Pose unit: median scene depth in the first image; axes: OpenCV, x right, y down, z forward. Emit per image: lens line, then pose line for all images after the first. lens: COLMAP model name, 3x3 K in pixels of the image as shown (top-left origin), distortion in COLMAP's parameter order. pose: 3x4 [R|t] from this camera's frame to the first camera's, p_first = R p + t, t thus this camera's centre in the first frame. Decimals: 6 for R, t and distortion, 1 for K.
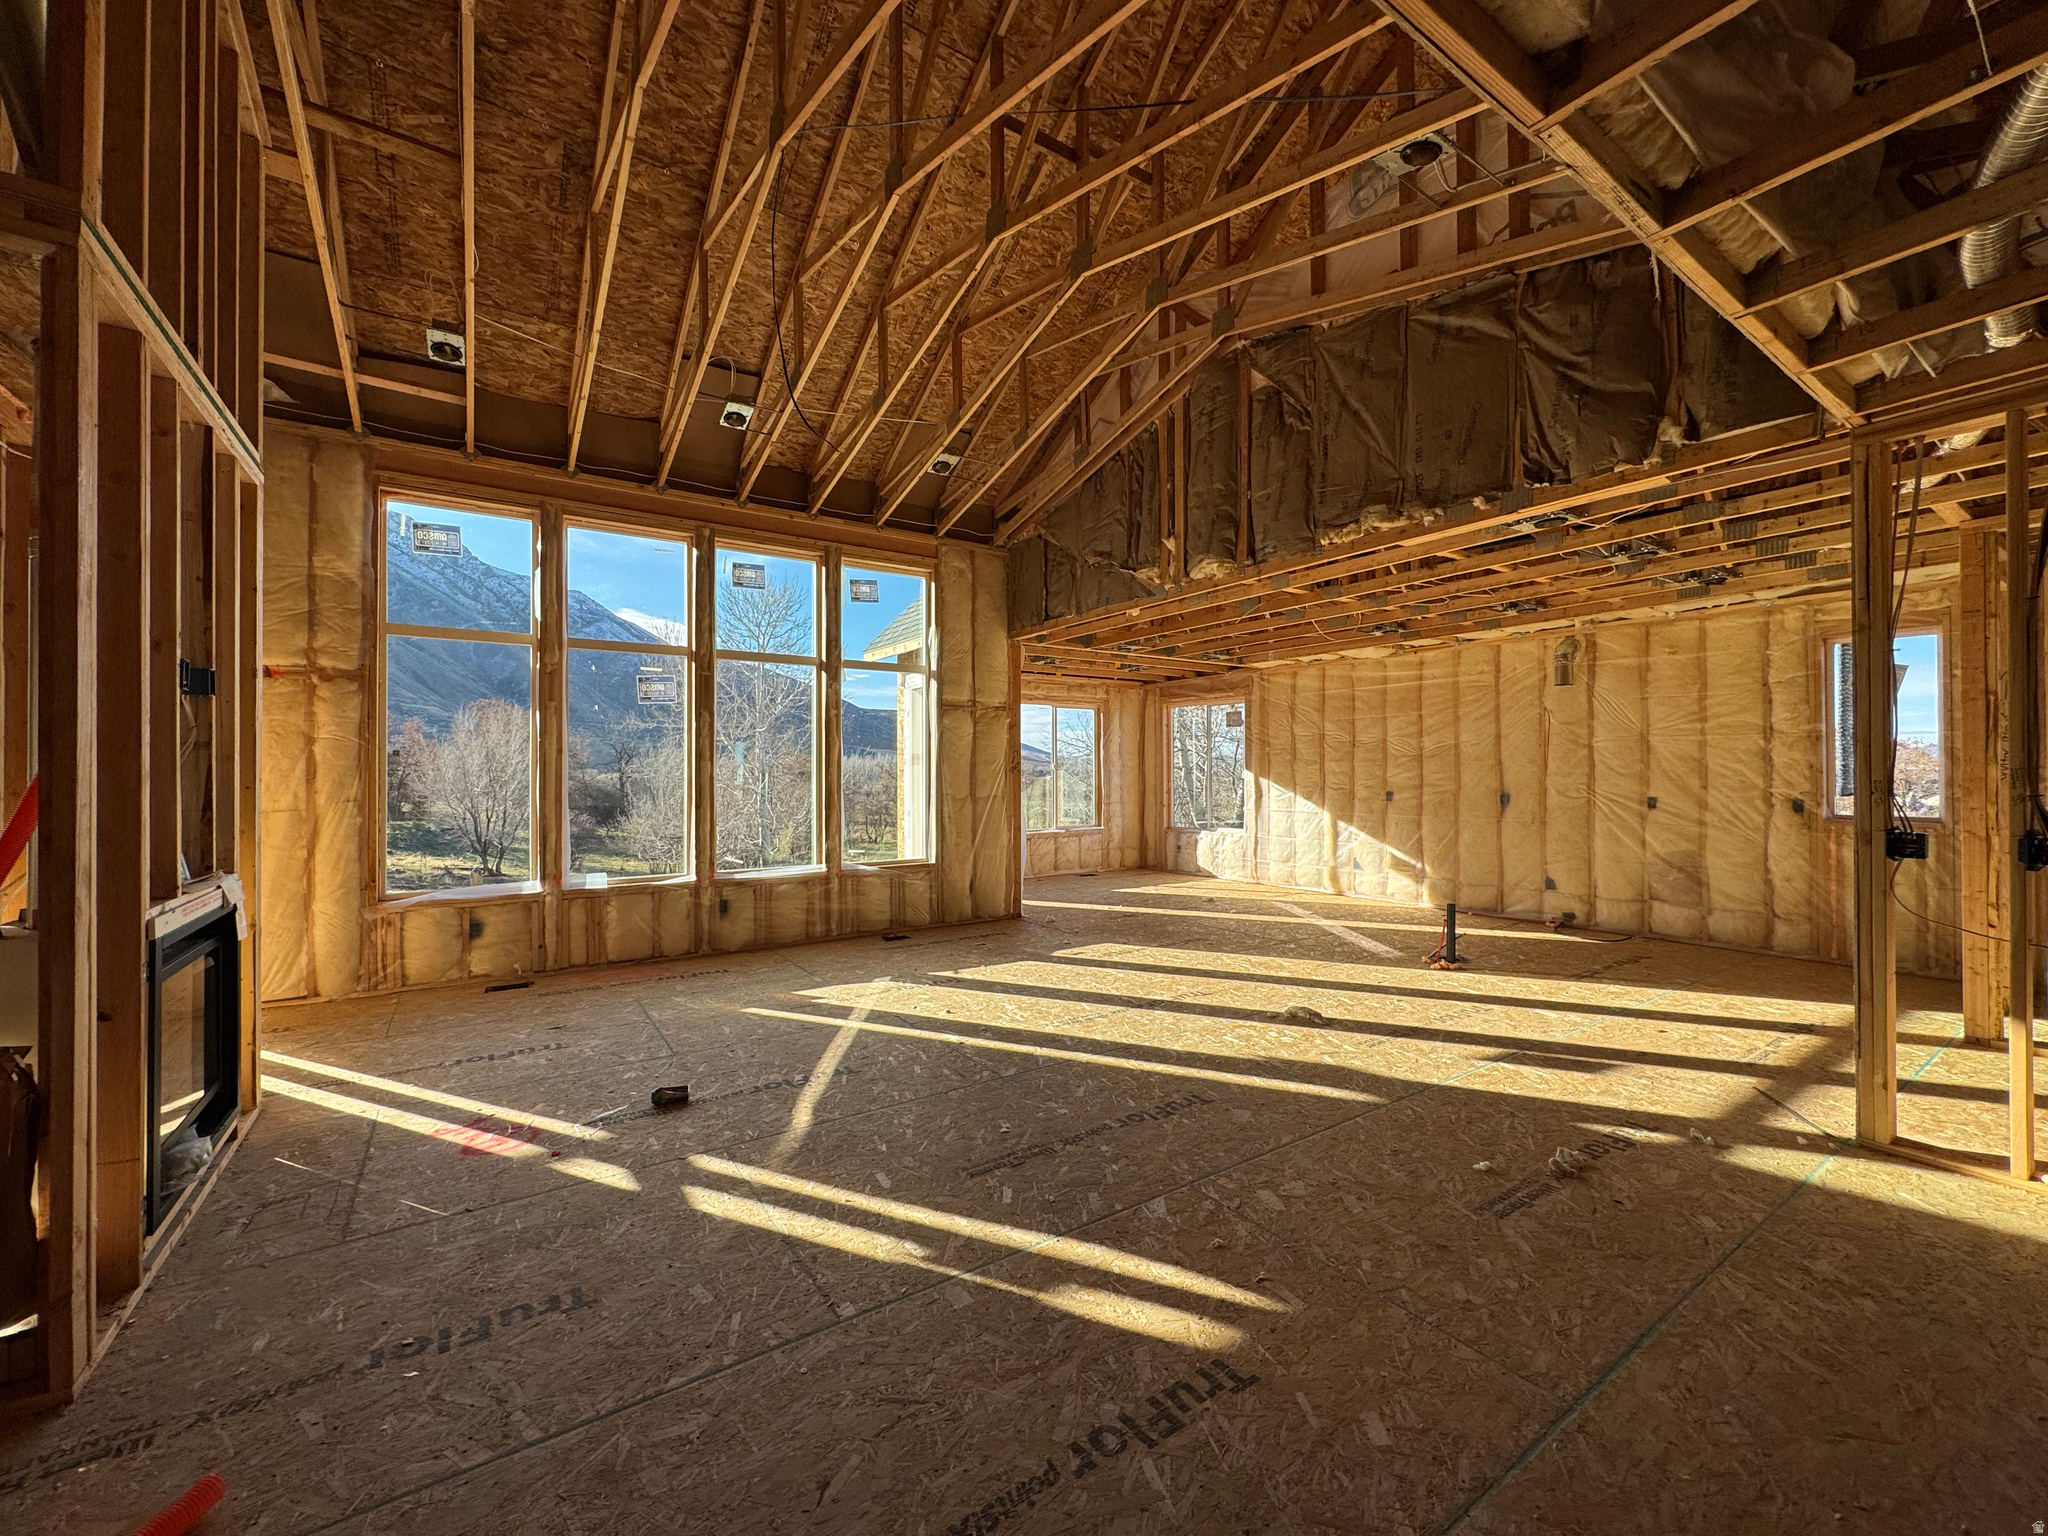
lens RADIAL K [[820.0, 0, 1022.6], [0, 820.0, 767.9], [0, 0, 1]] dist [-0.000334, -0.000030]
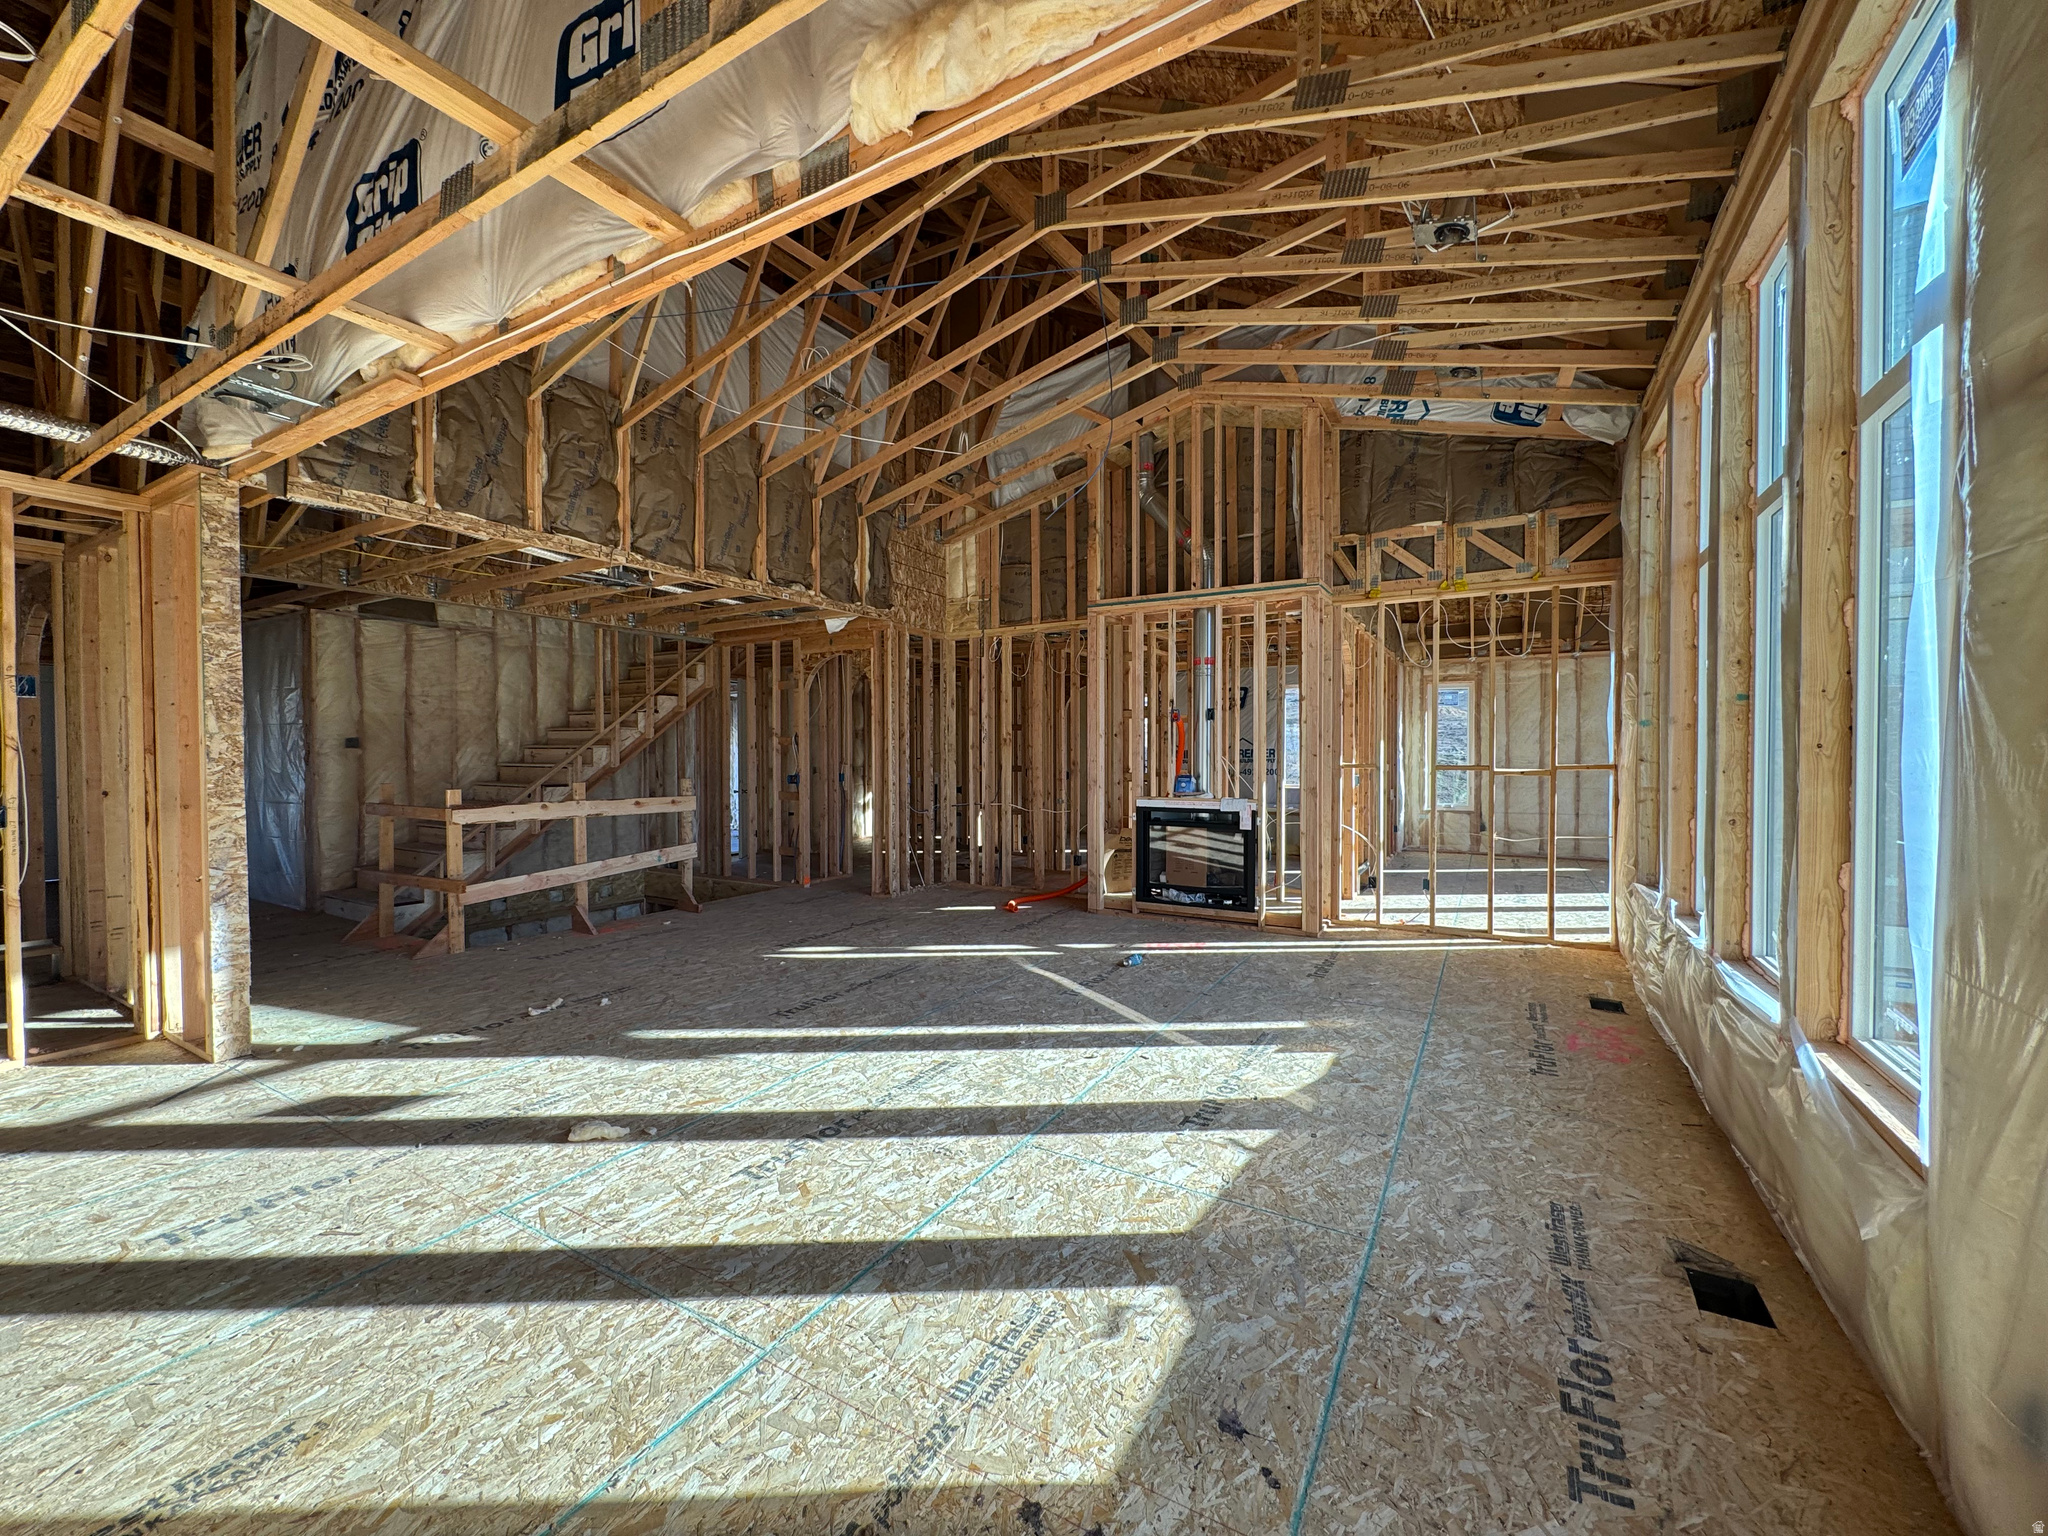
lens RADIAL K [[820.0, 0, 1023.0], [0, 820.0, 767.5], [0, 0, 1]] dist [-0.000334, -0.000030]
pose [[-0.903031, 0.012726, -0.429387, 0.235058], [0.006320, 0.999847, 0.016341, 0.003309], [0.429529, 0.012043, -0.902973, 1.290156]]
